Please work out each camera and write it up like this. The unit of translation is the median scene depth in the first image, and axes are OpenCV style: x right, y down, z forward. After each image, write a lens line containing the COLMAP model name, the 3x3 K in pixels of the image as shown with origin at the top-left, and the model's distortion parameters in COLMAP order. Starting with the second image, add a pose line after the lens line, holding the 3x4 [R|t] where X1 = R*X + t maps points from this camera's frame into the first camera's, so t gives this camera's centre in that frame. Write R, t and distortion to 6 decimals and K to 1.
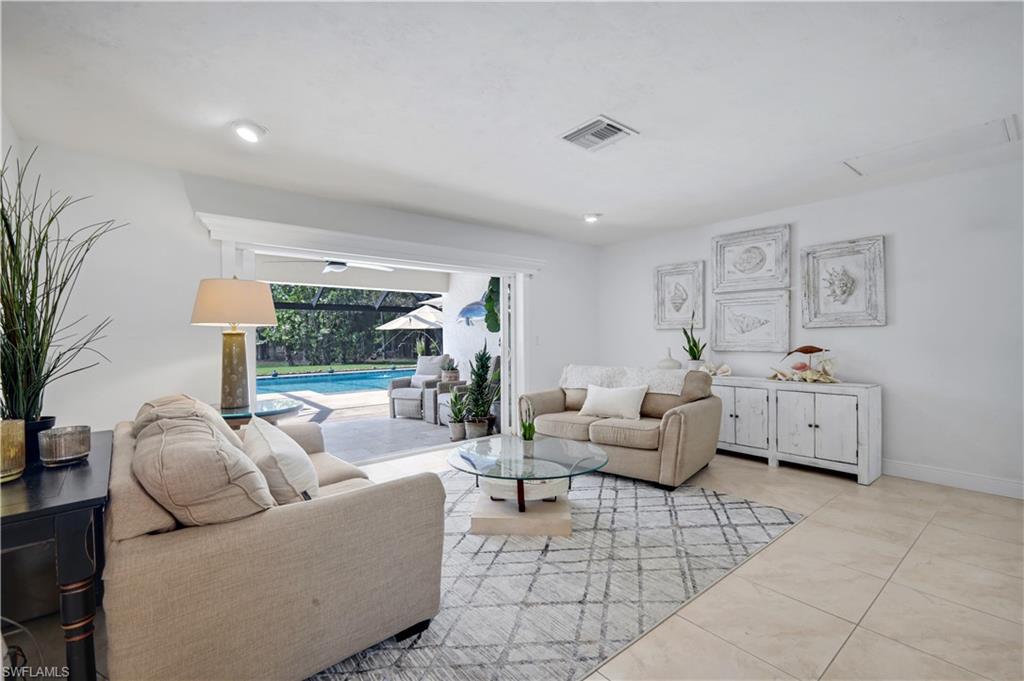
lens RADIAL K [[451.6, 0, 511.2], [0, 451.6, 337.6], [0, 0, 1]] dist [0.002048, -0.000008]
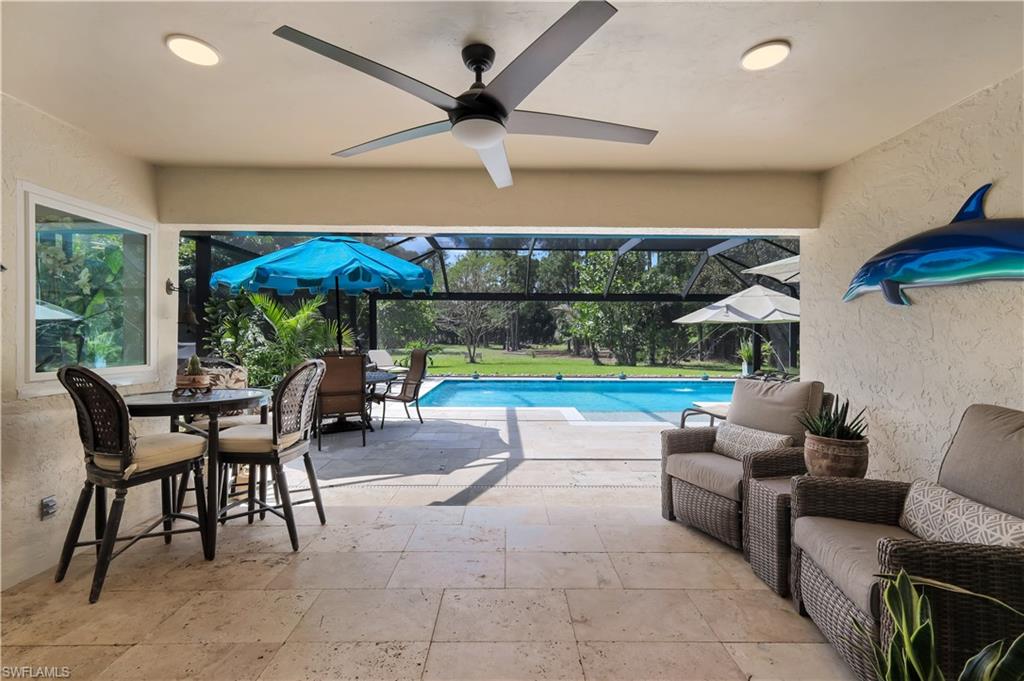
lens RADIAL K [[450.1, 0, 511.5], [0, 450.1, 335.6], [0, 0, 1]] dist [0.002223, 0.000156]
pose [[0.776357, 0.013424, -0.630151, -0.169732], [-0.013200, 0.999900, 0.005039, -0.002334], [0.630155, 0.004405, 0.776457, 0.894204]]
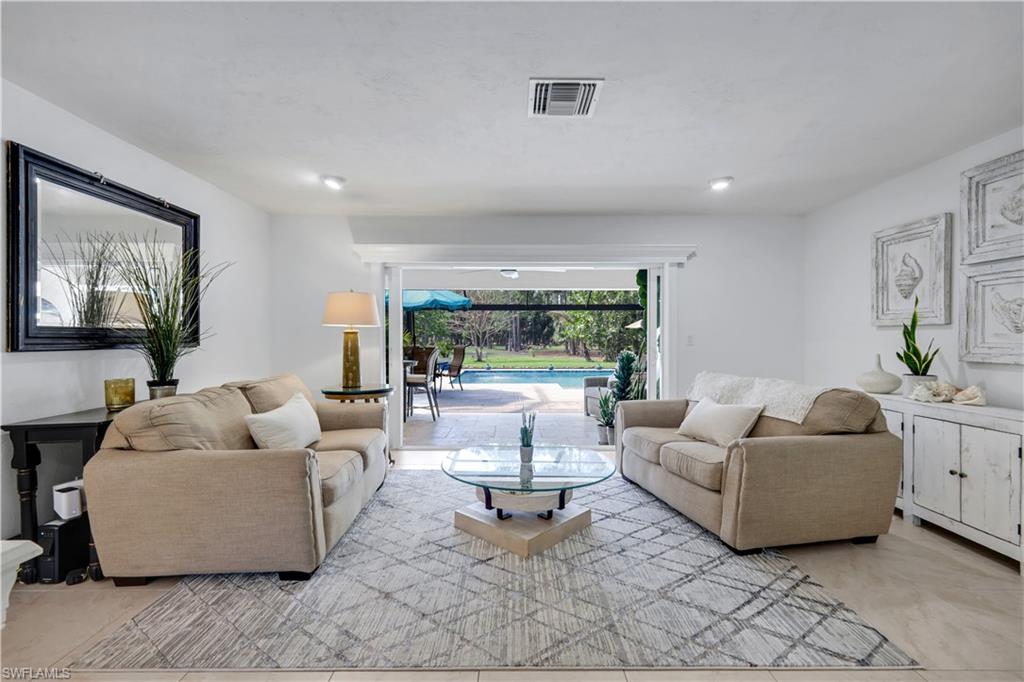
lens RADIAL K [[451.6, 0, 510.2], [0, 451.6, 338.5], [0, 0, 1]] dist [0.002048, -0.000008]
pose [[0.772720, 0.009752, -0.634672, 0.394513], [-0.006796, 0.999952, 0.007091, -0.001792], [0.634710, -0.001166, 0.772749, 0.169199]]
